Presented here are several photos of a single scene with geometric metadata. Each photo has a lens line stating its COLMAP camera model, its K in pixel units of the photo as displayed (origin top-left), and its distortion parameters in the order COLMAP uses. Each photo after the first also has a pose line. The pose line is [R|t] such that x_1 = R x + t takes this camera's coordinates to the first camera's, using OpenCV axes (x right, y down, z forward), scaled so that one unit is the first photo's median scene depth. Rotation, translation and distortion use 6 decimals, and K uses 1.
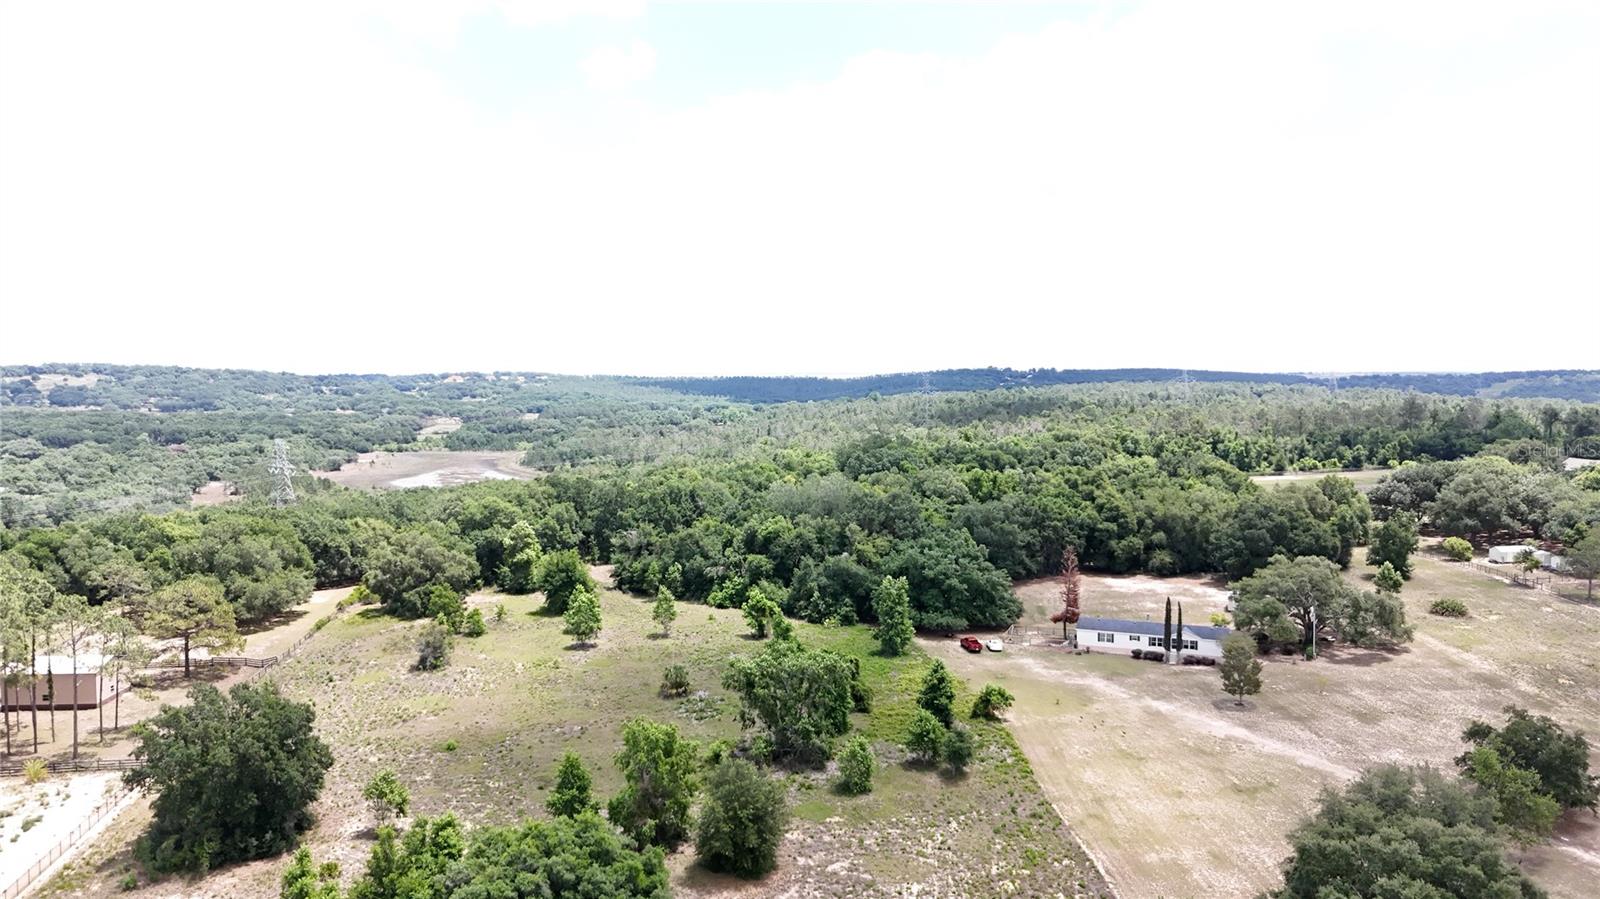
lens RADIAL K [[1187.3, 0, 801.1], [0, 1187.3, 446.5], [0, 0, 1]] dist [0.060220, -0.055356]
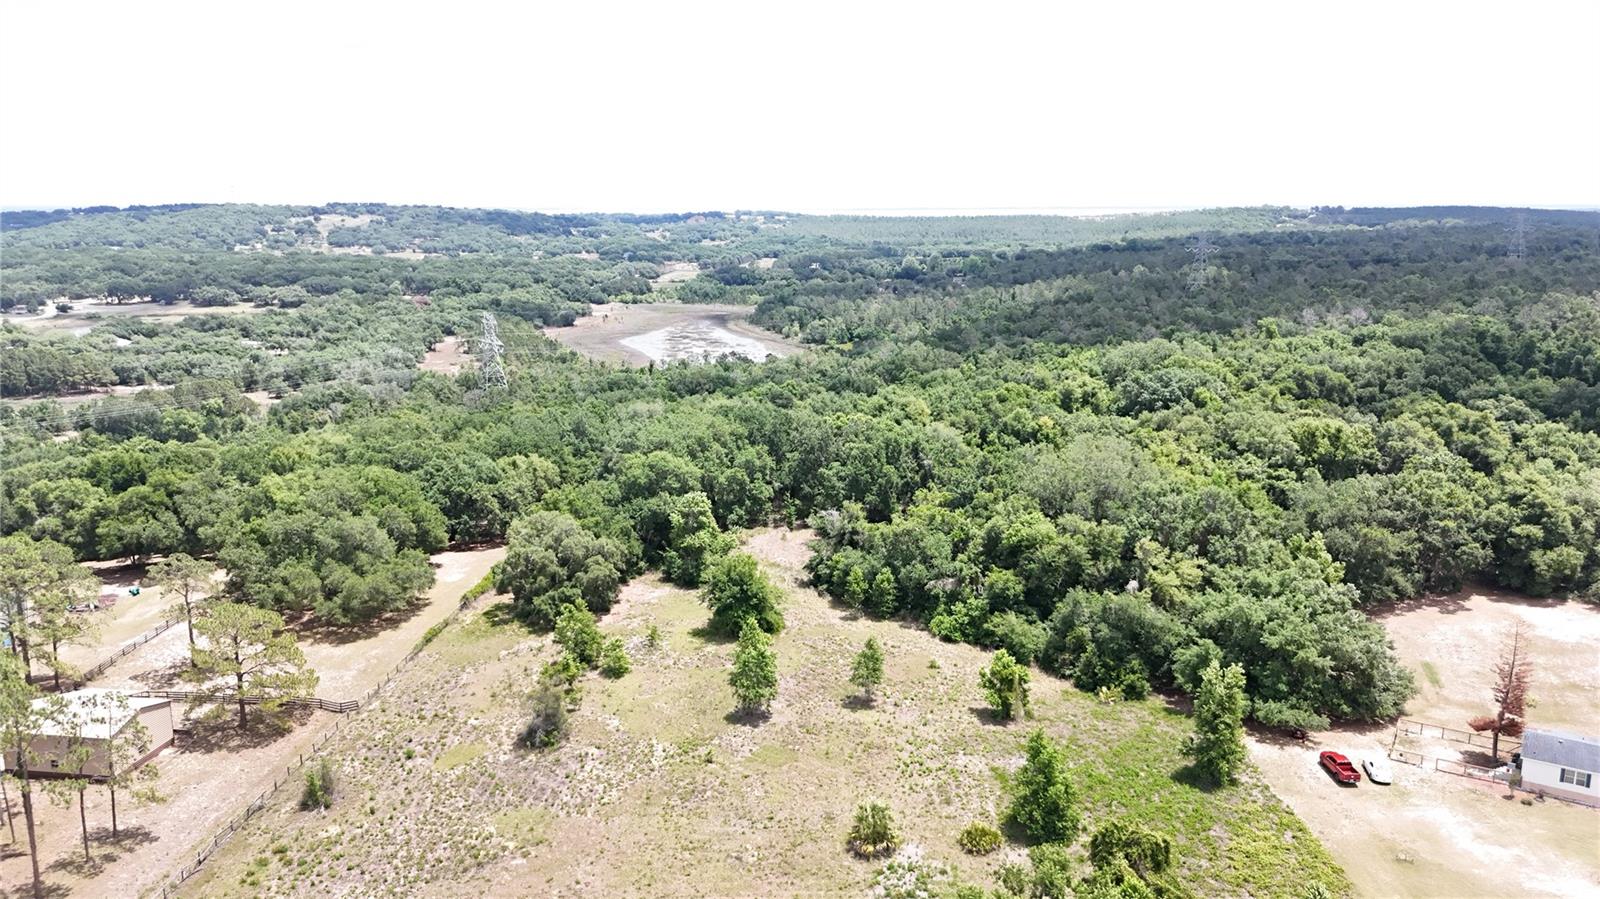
lens RADIAL K [[1187.3, 0, 801.1], [0, 1187.3, 446.5], [0, 0, 1]] dist [0.060220, -0.055356]
pose [[0.979963, 0.039681, -0.195185, -0.019676], [-0.012820, 0.990488, 0.136999, -0.081701], [0.198765, -0.131752, 0.971151, 0.309260]]
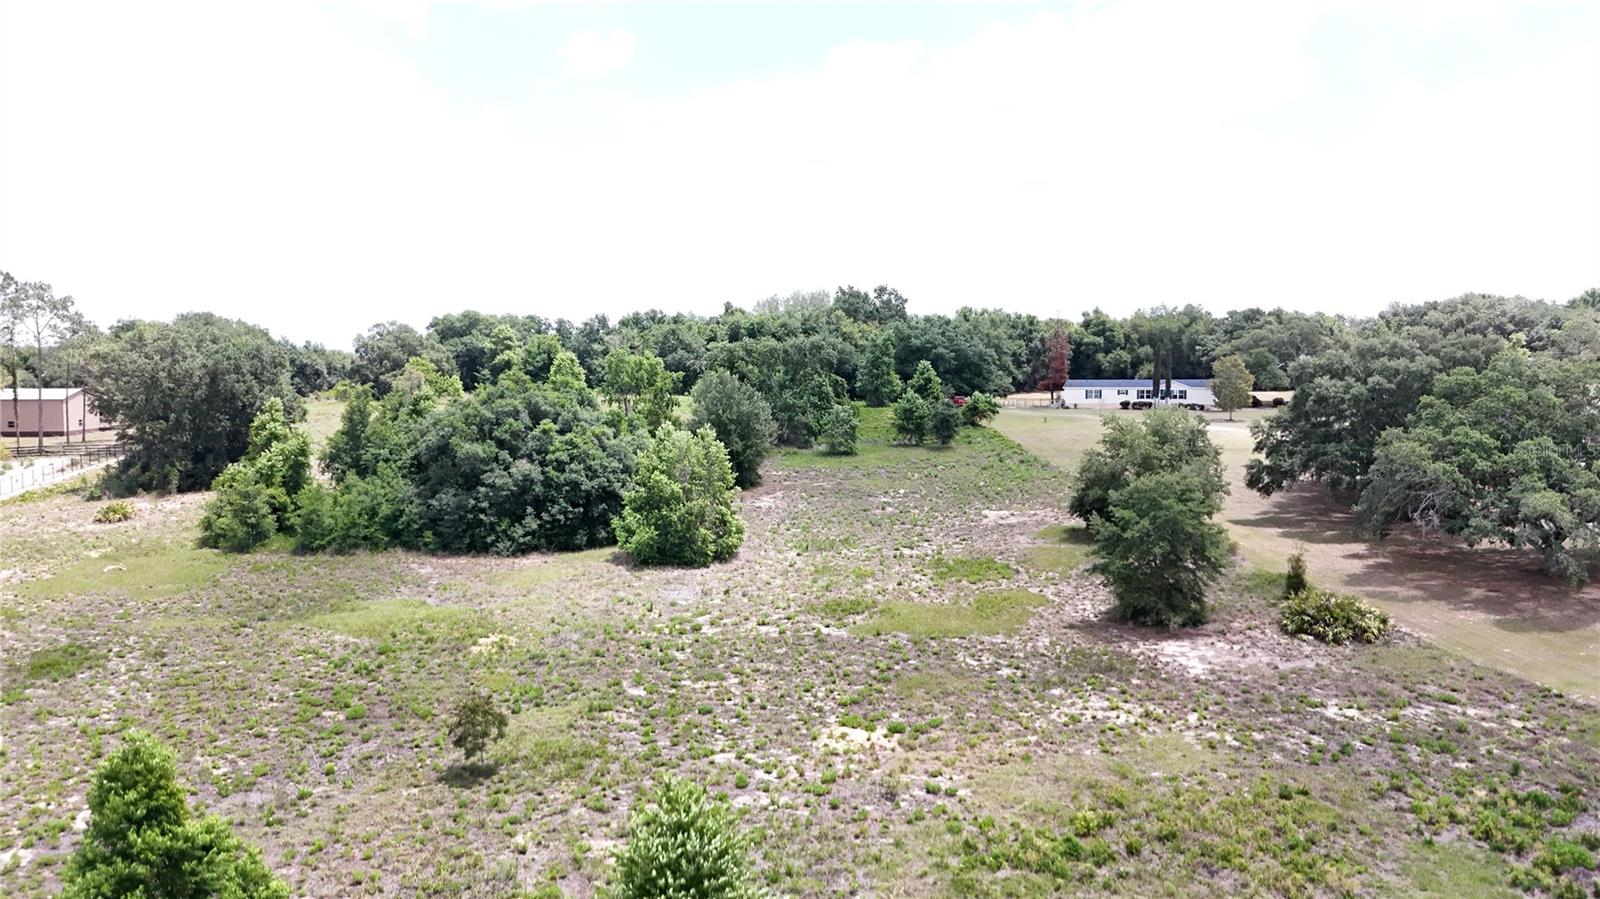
lens RADIAL K [[1187.3, 0, 801.1], [0, 1187.3, 446.5], [0, 0, 1]] dist [0.060220, -0.055356]
pose [[0.999912, -0.002822, 0.012969, -0.000264], [0.002833, 0.999996, -0.000828, 0.186028], [-0.012966, 0.000865, 0.999916, 0.013742]]
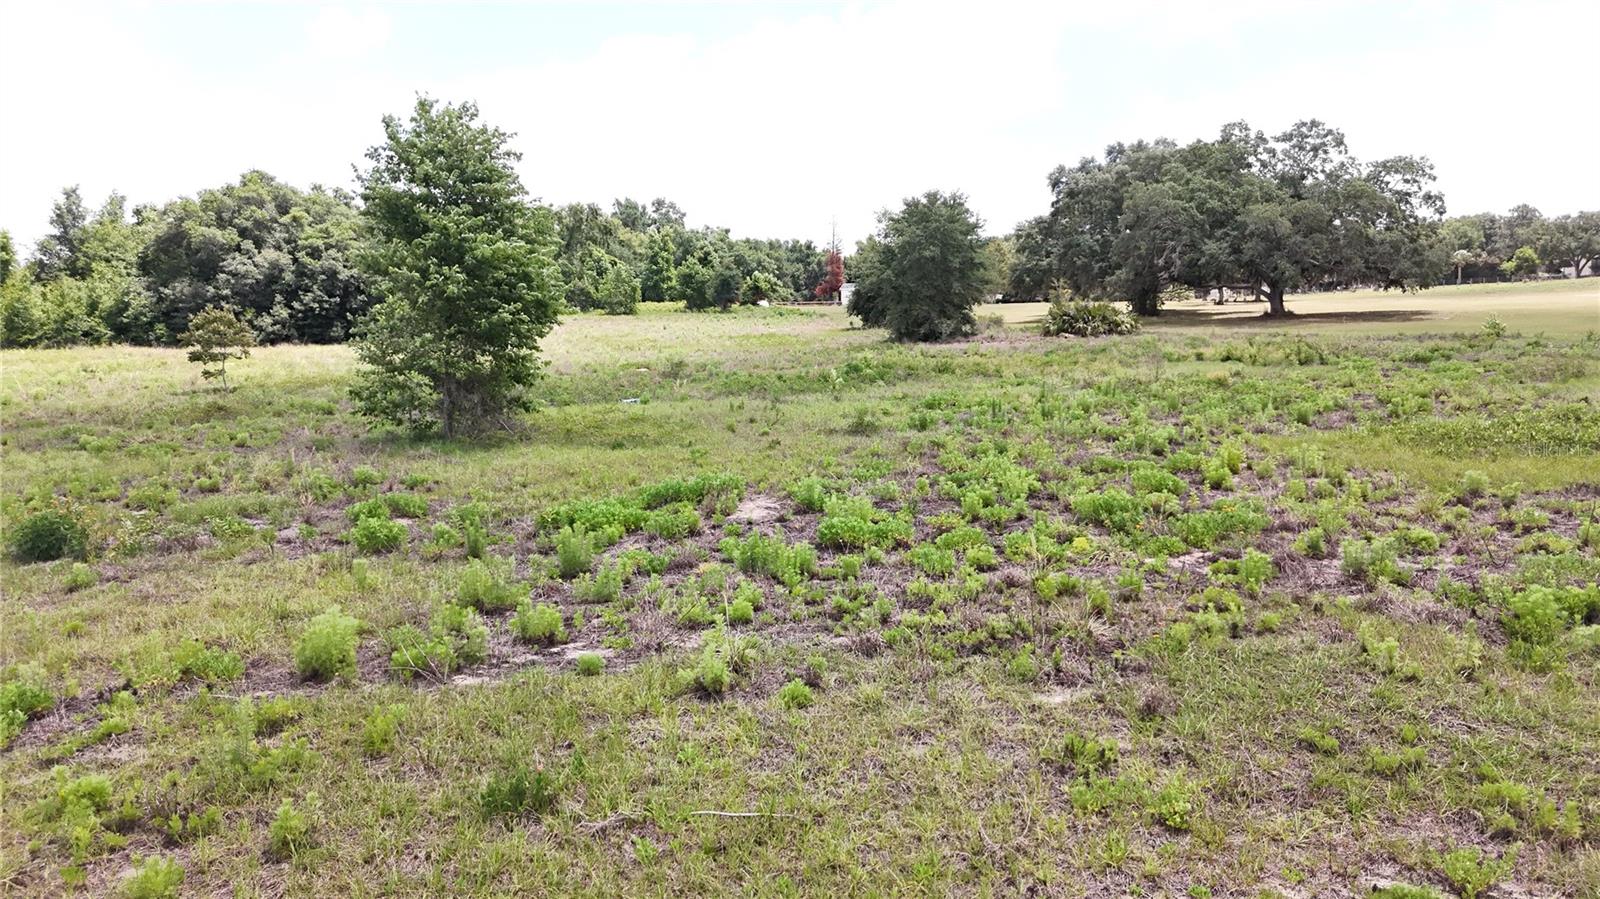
lens RADIAL K [[1187.3, 0, 801.1], [0, 1187.3, 446.5], [0, 0, 1]] dist [0.060220, -0.055356]
pose [[0.980745, -0.019935, 0.194271, -0.000384], [0.019906, 0.999800, 0.002103, 0.260852], [-0.194274, 0.001805, 0.980946, 0.018233]]
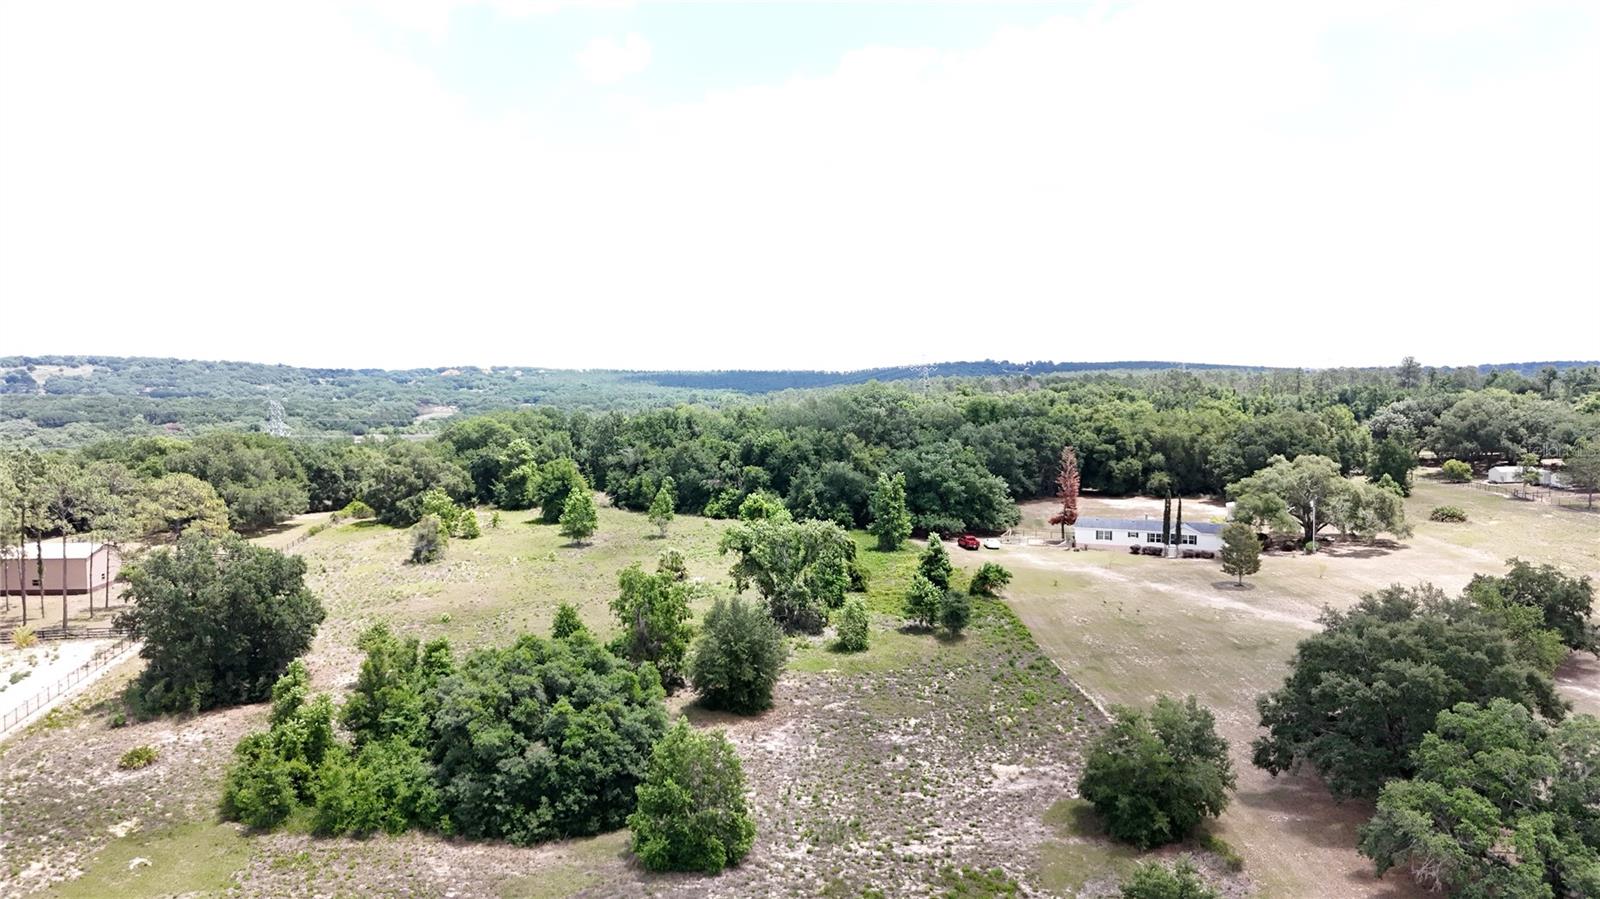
lens RADIAL K [[1187.3, 0, 801.1], [0, 1187.3, 446.5], [0, 0, 1]] dist [0.060220, -0.055356]
pose [[0.999997, -0.000322, 0.002298, 0.000346], [0.000321, 1.000000, 0.000255, 0.078309], [-0.002298, -0.000254, 0.999997, 0.006409]]
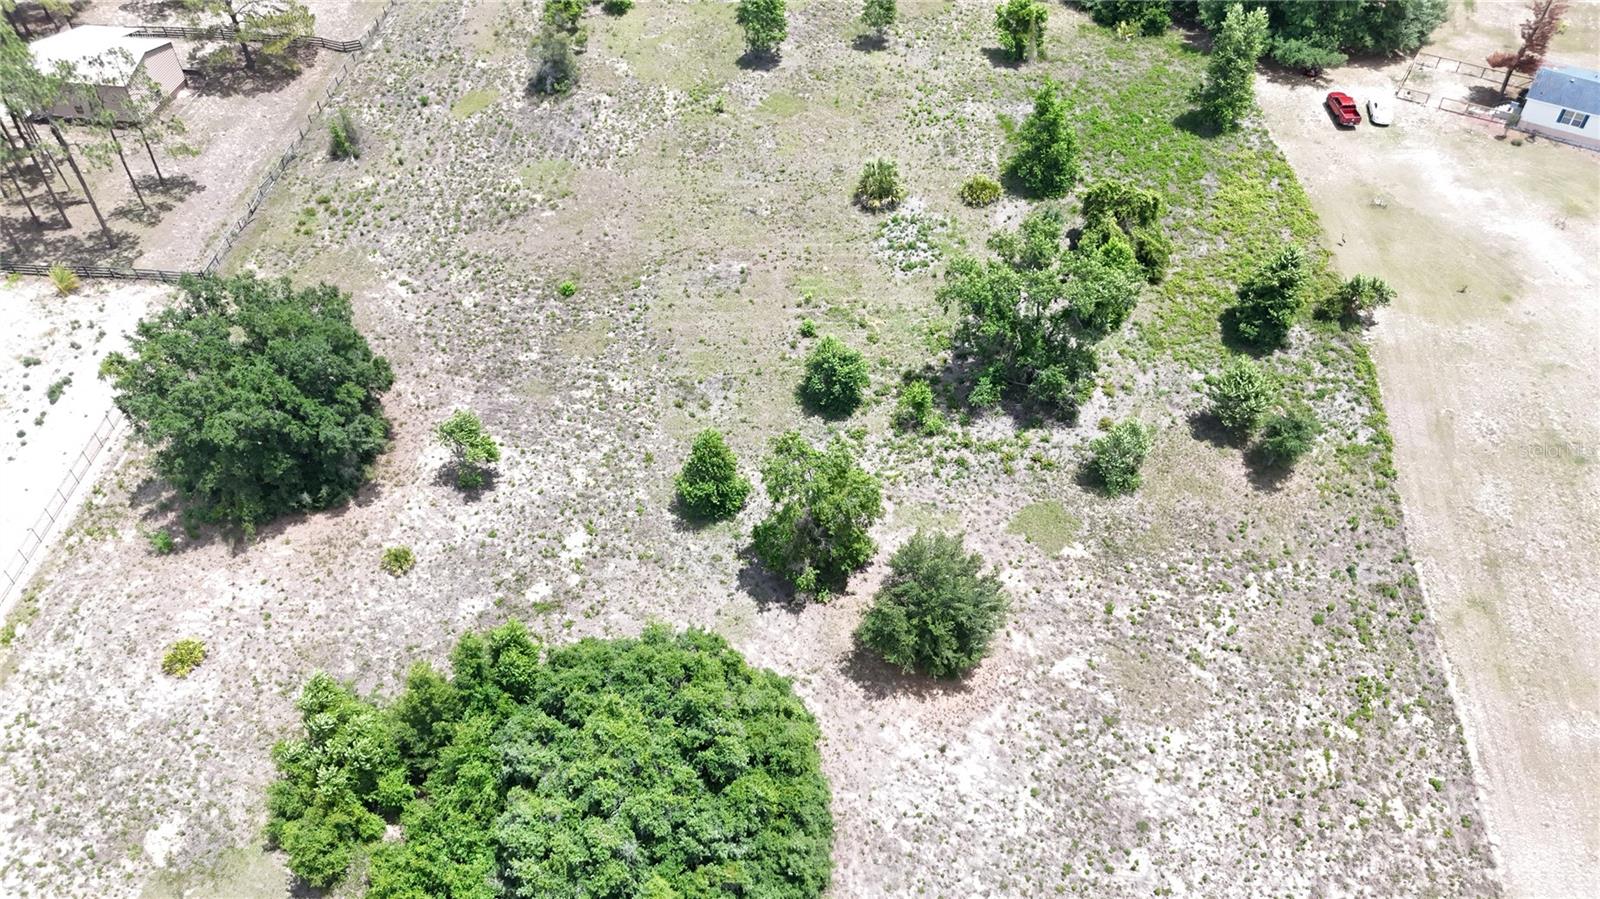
lens RADIAL K [[1184.5, 0, 802.3], [0, 1184.5, 447.4], [0, 0, 1]] dist [0.060384, -0.054492]
pose [[0.979231, 0.138248, -0.148305, -0.021087], [-0.002611, 0.740010, 0.672590, -0.124135], [0.202732, -0.658234, 0.725002, 0.316846]]
